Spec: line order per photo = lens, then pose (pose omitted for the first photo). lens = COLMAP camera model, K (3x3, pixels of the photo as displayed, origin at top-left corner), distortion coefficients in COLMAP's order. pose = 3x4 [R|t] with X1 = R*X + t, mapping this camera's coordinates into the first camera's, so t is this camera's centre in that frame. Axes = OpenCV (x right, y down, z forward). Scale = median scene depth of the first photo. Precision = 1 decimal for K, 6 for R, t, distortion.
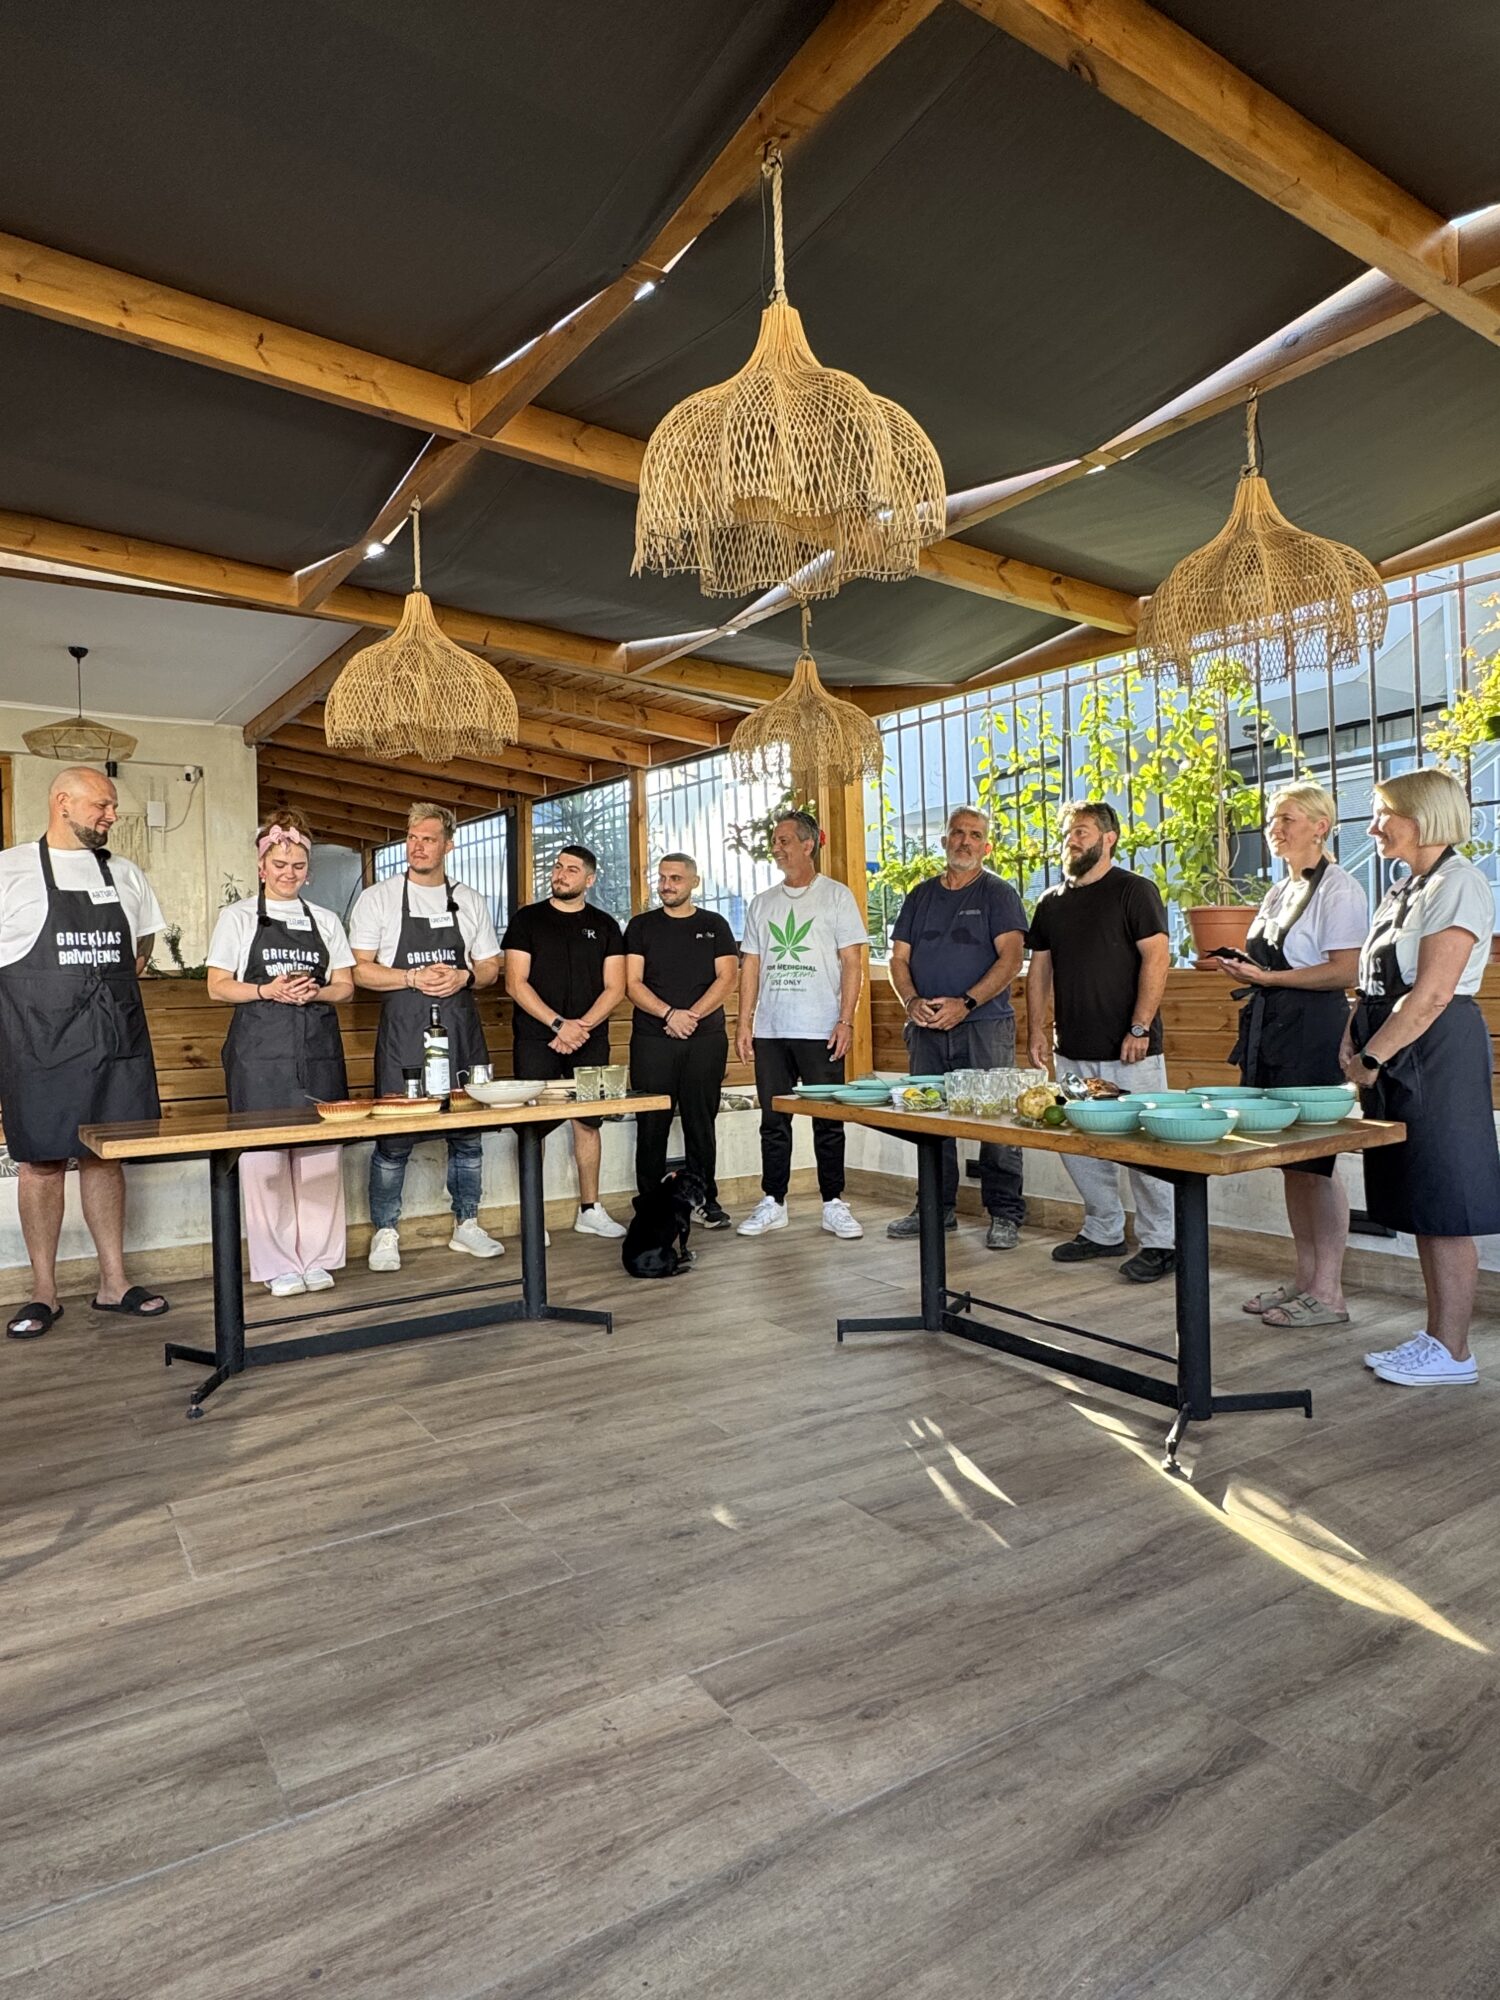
lens RADIAL K [[1230.3, 0, 750.0], [0, 1230.3, 1000.0], [0, 0, 1]] dist [0.002743, 0.000341]
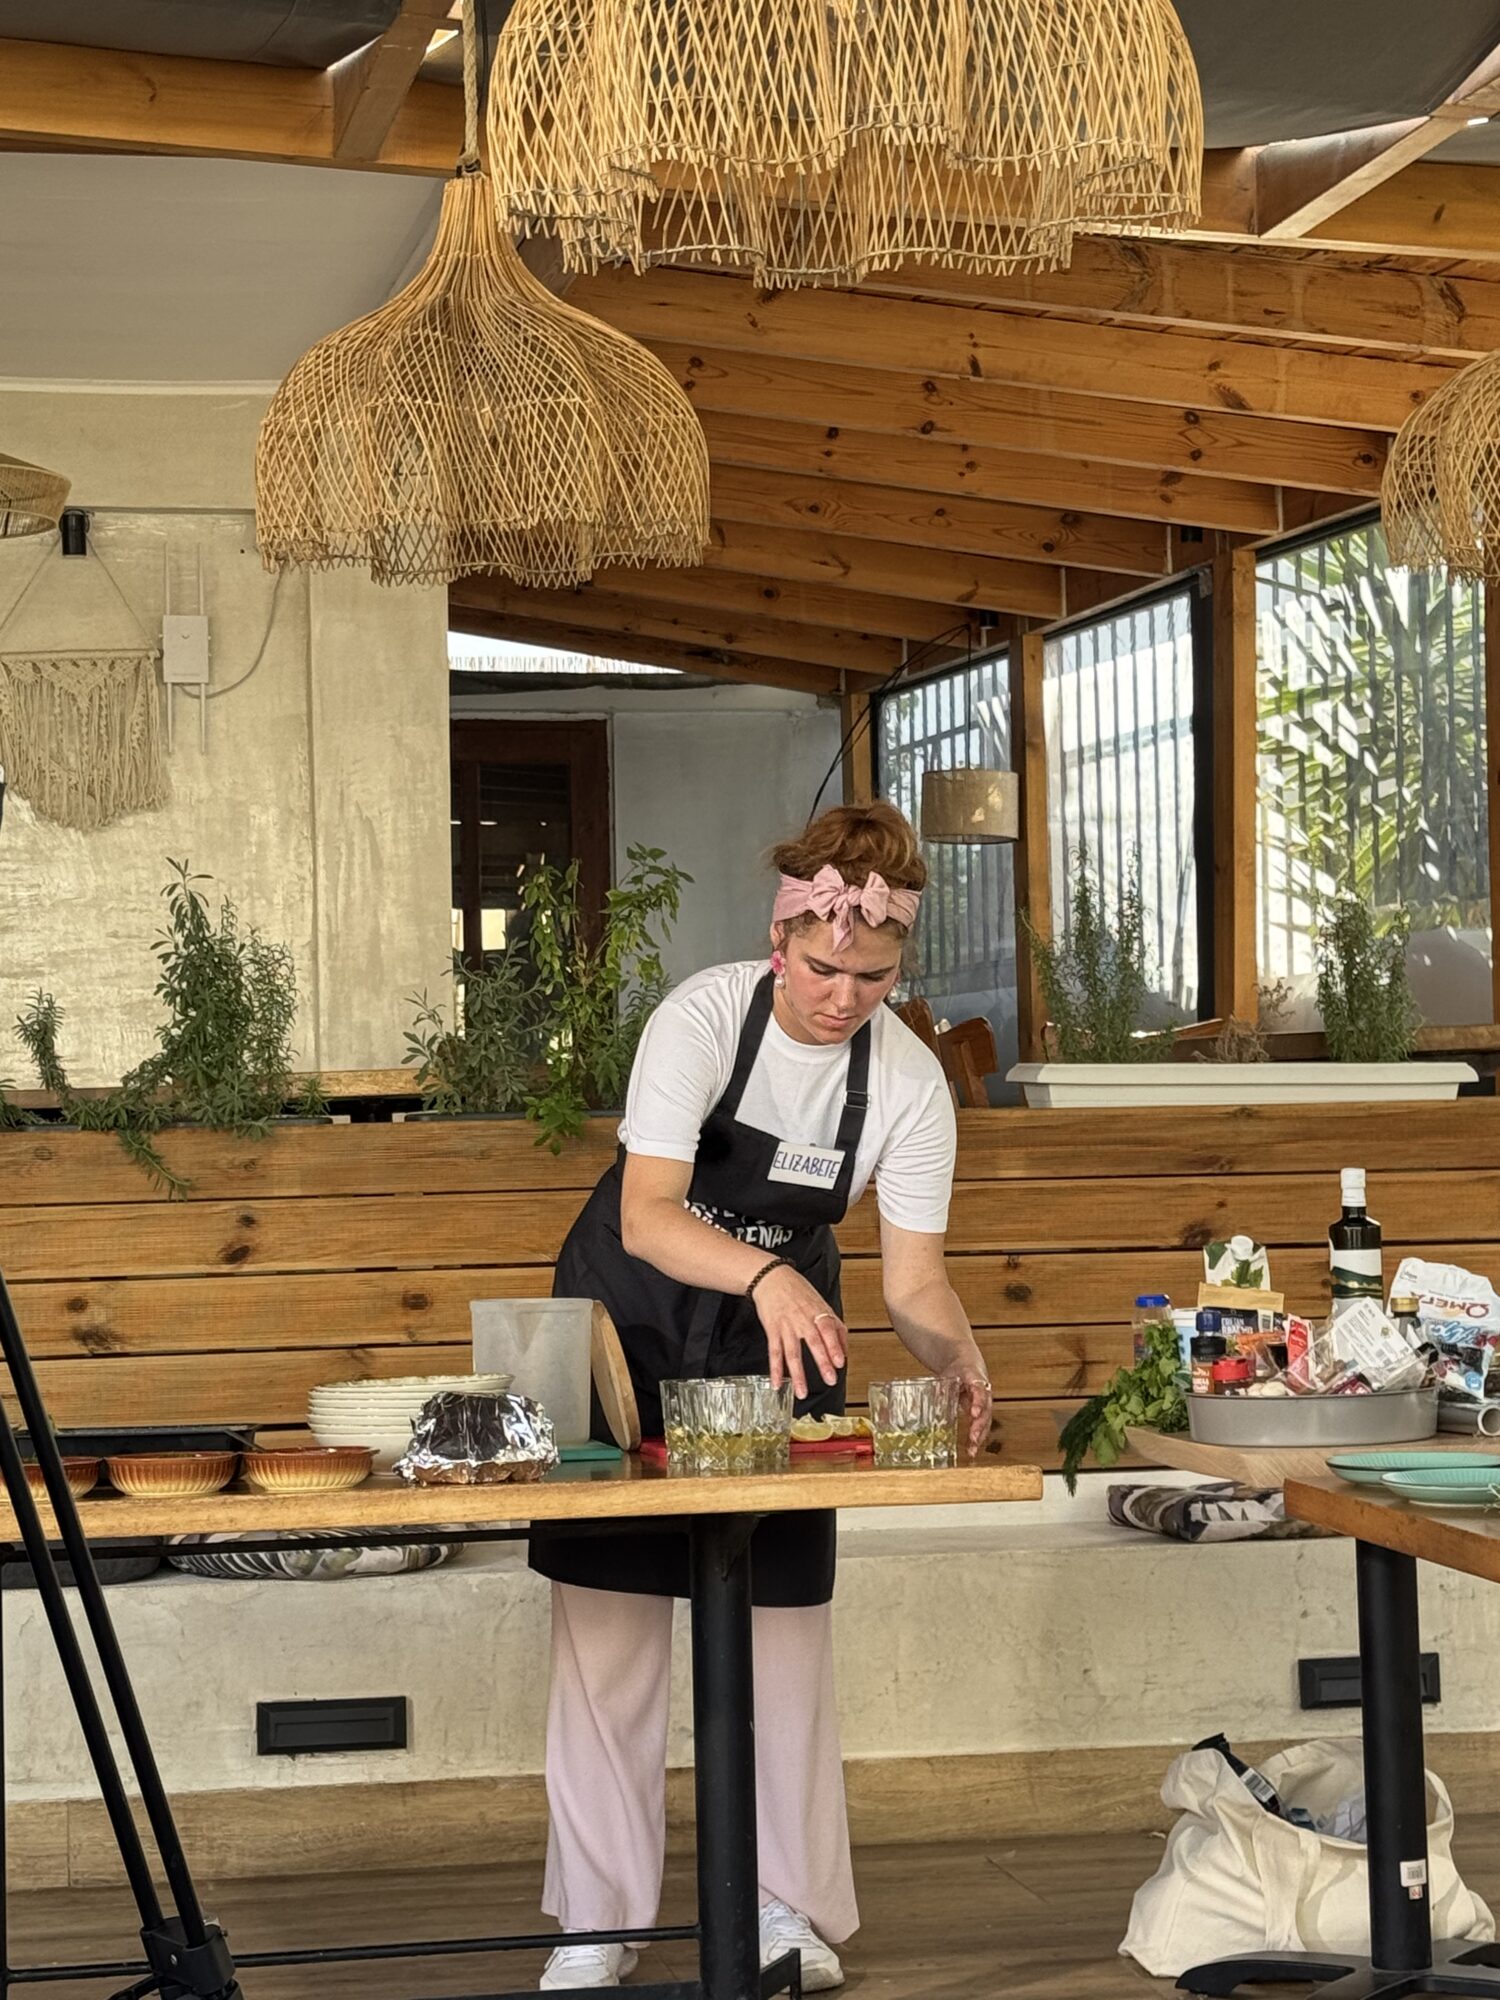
lens RADIAL K [[4461.6, 0, 750.0], [0, 4461.6, 1000.0], [0, 0, 1]] dist [0.331179, 0.083260]
pose [[0.919264, -0.002781, -0.393631, 0.235573], [-0.009152, 0.999554, -0.028435, -0.014836], [0.393535, 0.029741, 0.918829, -0.180262]]
